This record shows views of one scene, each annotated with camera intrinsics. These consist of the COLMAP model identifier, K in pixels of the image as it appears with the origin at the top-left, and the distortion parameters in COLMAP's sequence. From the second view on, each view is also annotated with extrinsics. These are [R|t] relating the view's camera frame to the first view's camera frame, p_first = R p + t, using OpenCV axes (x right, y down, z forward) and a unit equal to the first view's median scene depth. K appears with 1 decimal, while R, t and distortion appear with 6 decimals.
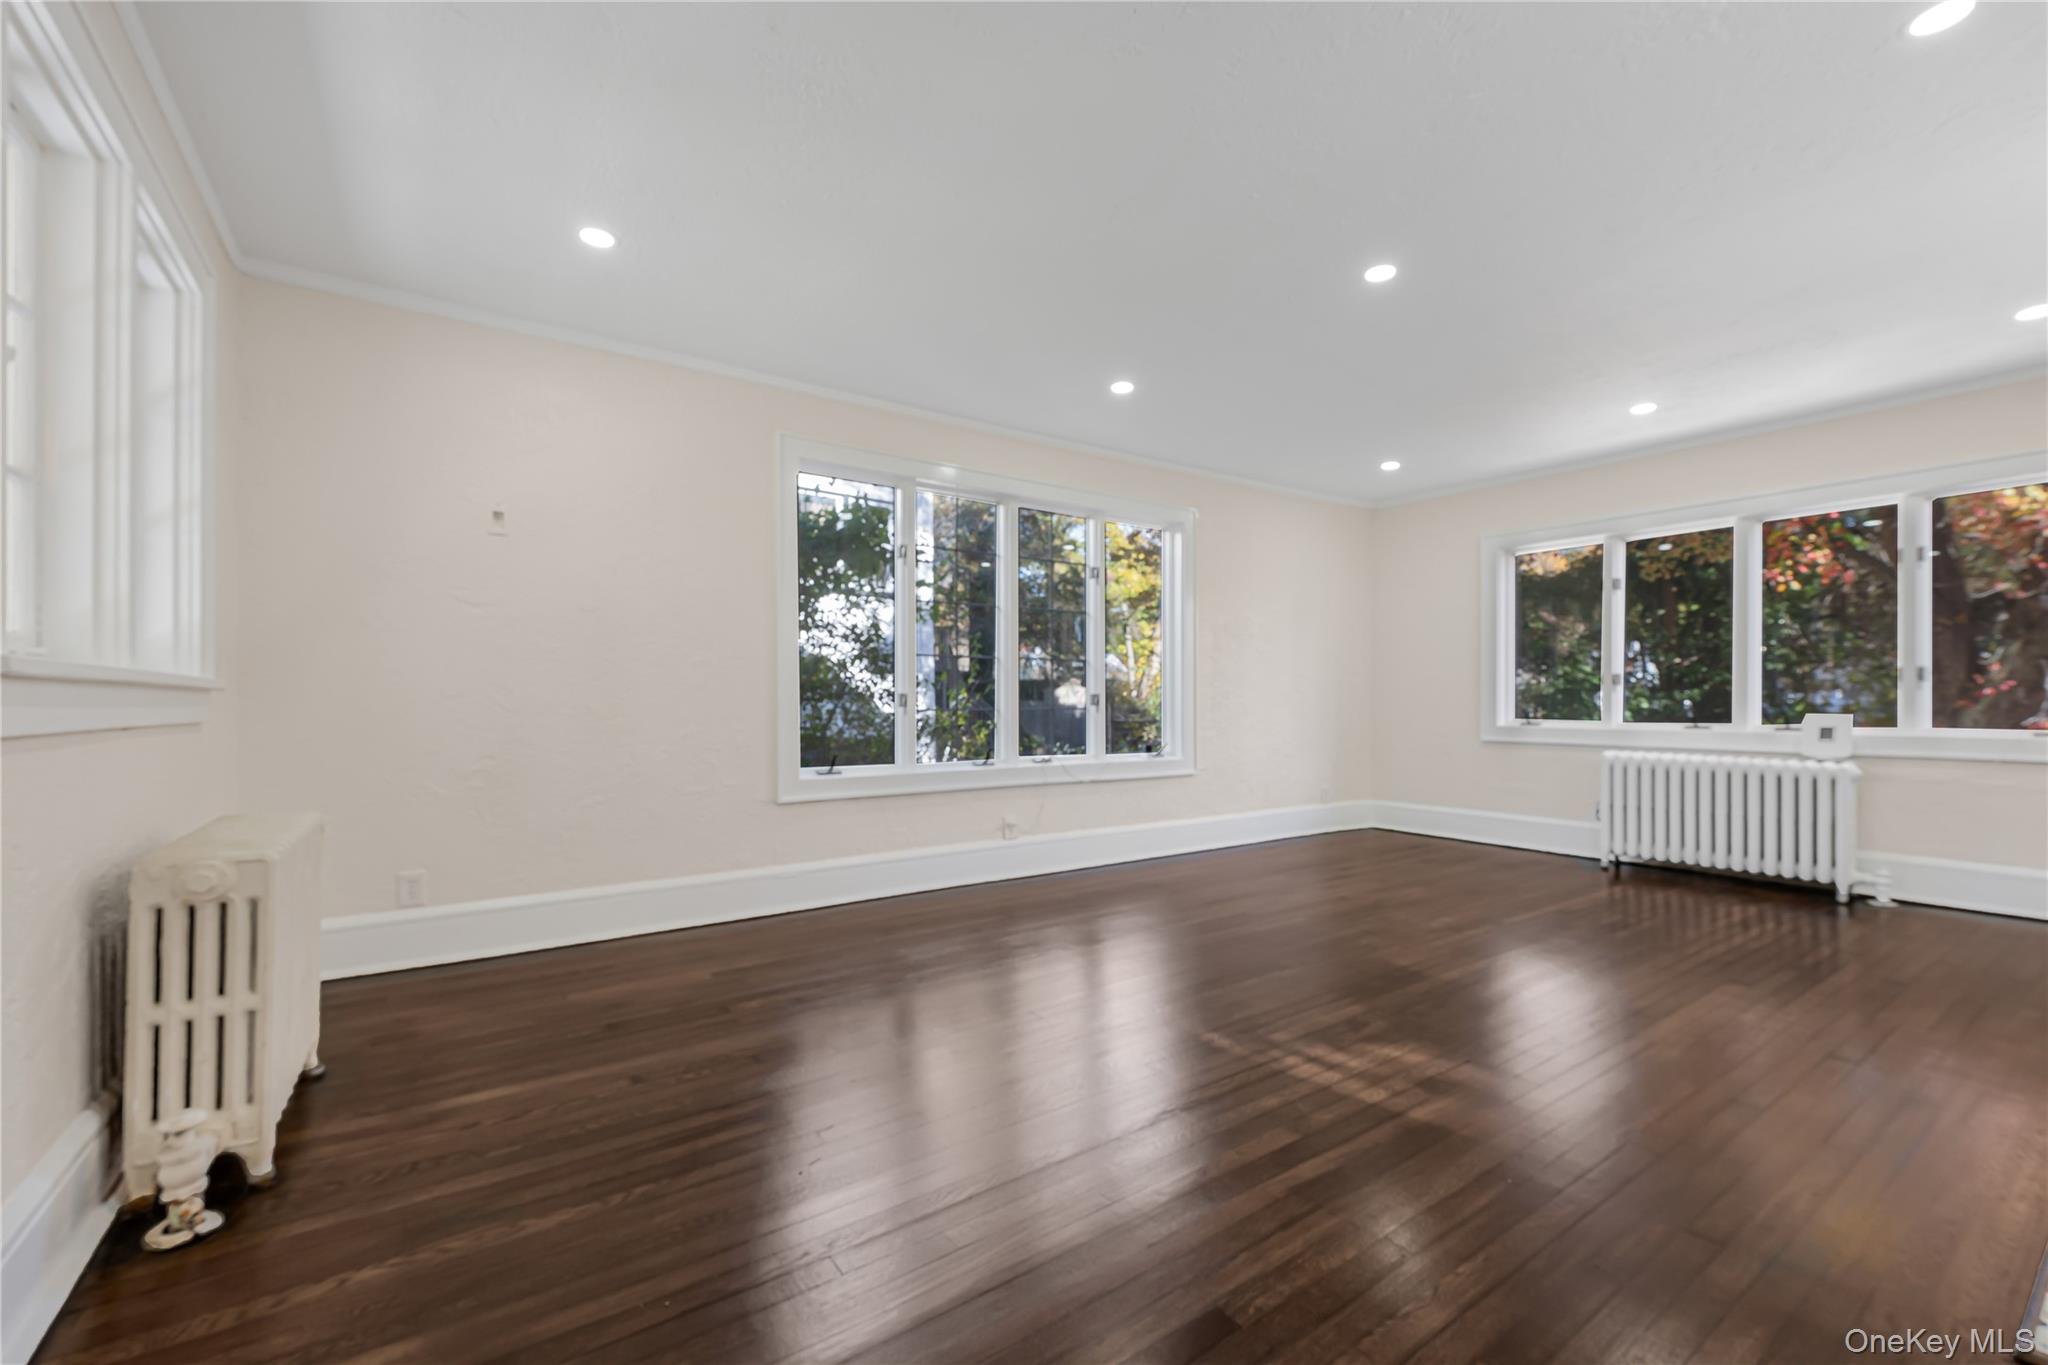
lens RADIAL K [[828.4, 0, 1022.5], [0, 828.4, 697.3], [0, 0, 1]] dist [0.001047, 0.000117]
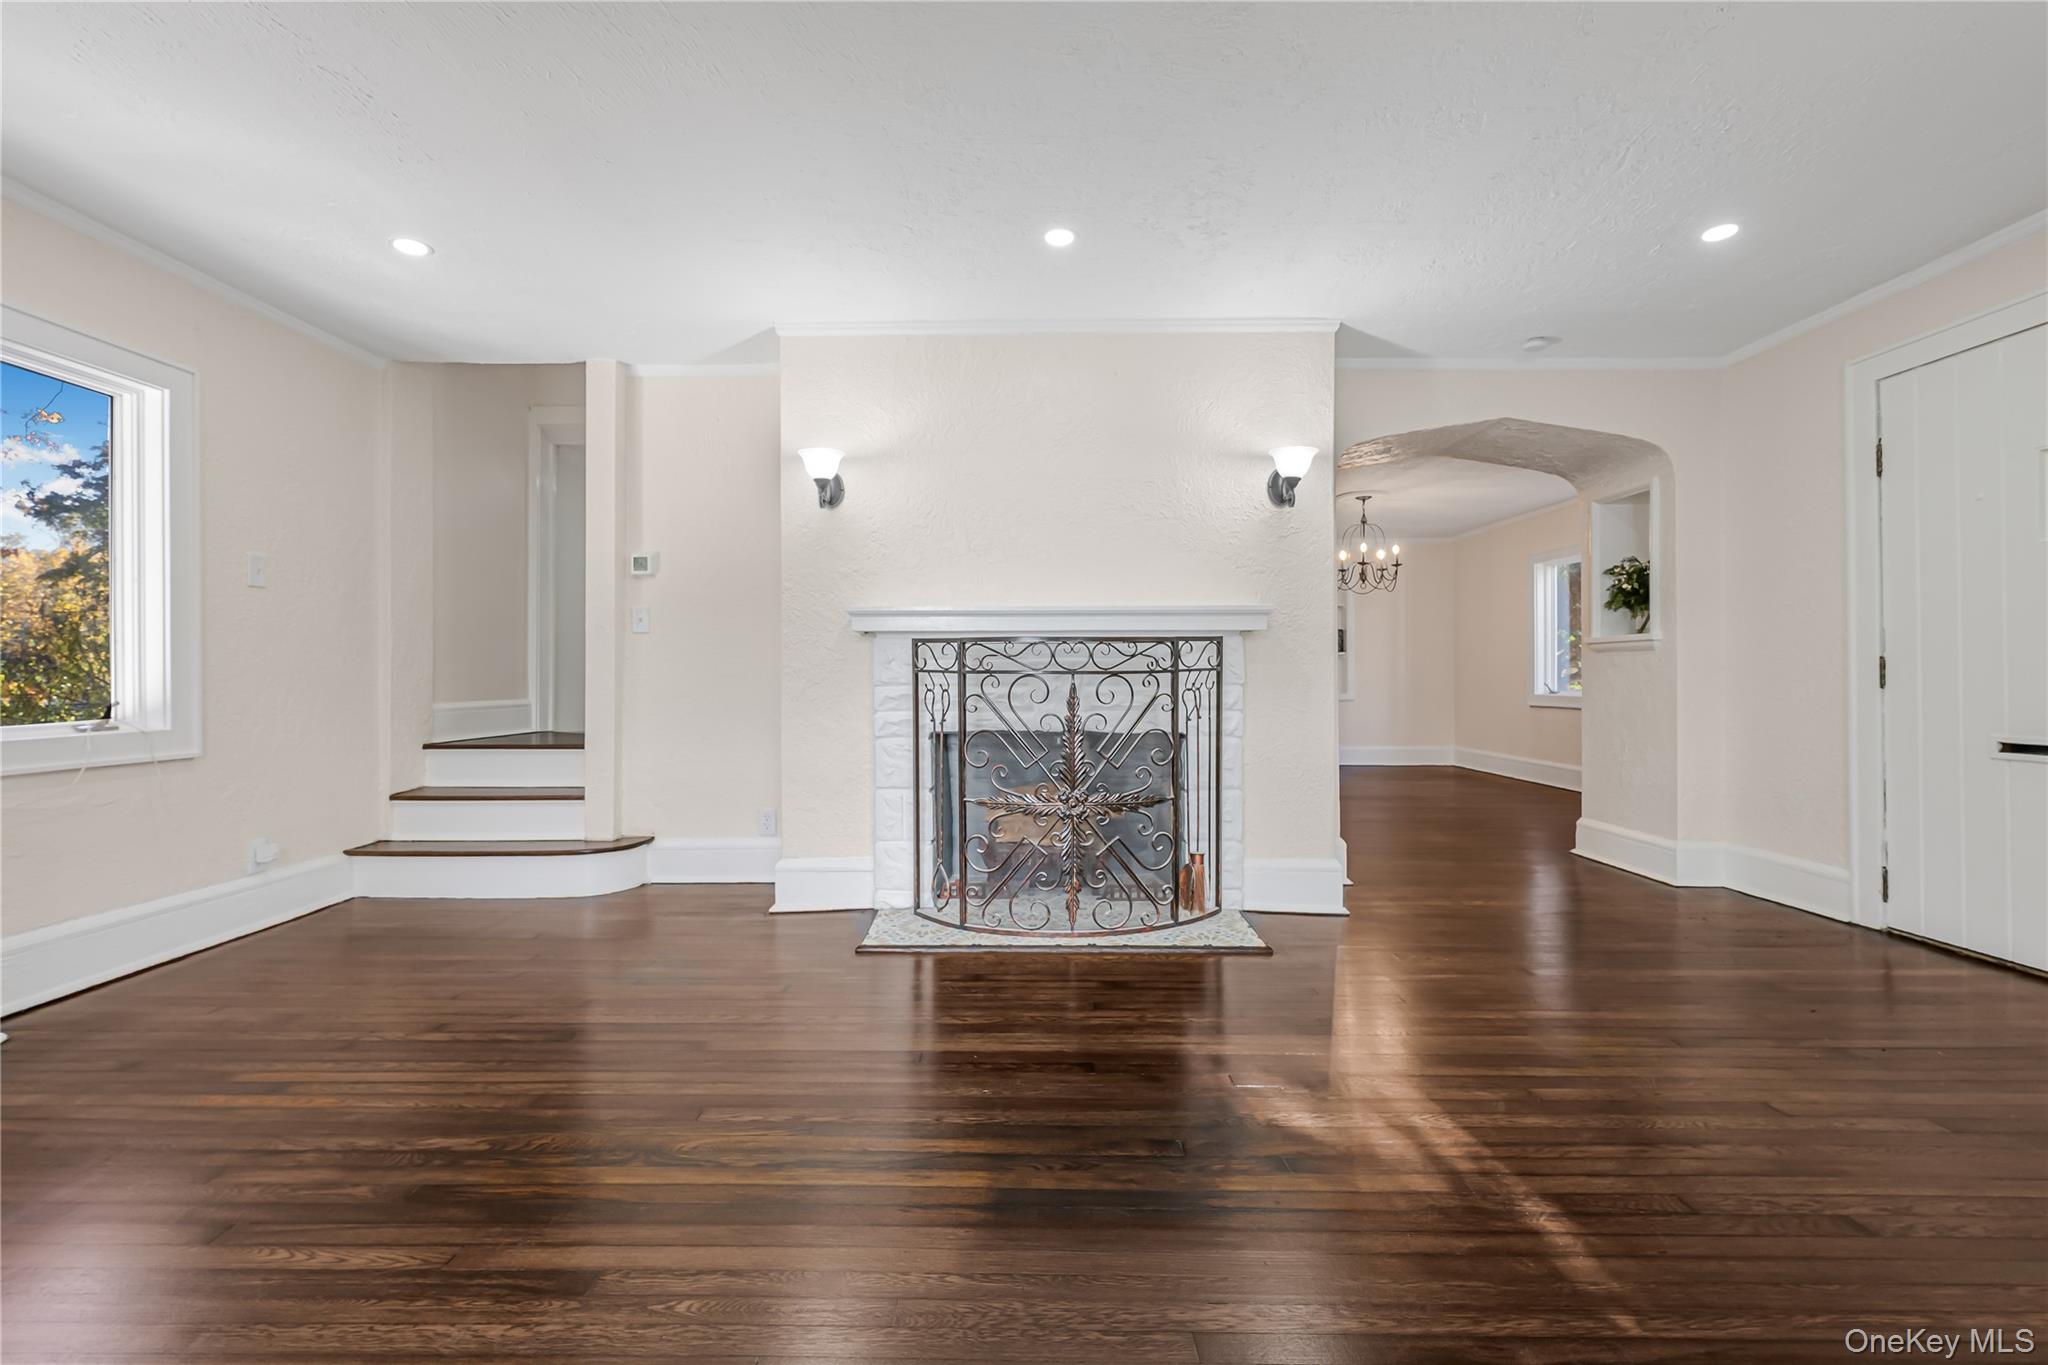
lens RADIAL K [[849.3, 0, 1009.3], [0, 849.3, 673.7], [0, 0, 1]] dist [0.000200, 0.000005]
pose [[-0.808340, 0.002239, 0.588712, 0.178930], [0.000255, 0.999994, -0.003452, -0.001161], [-0.588716, -0.002640, -0.808336, 1.759662]]
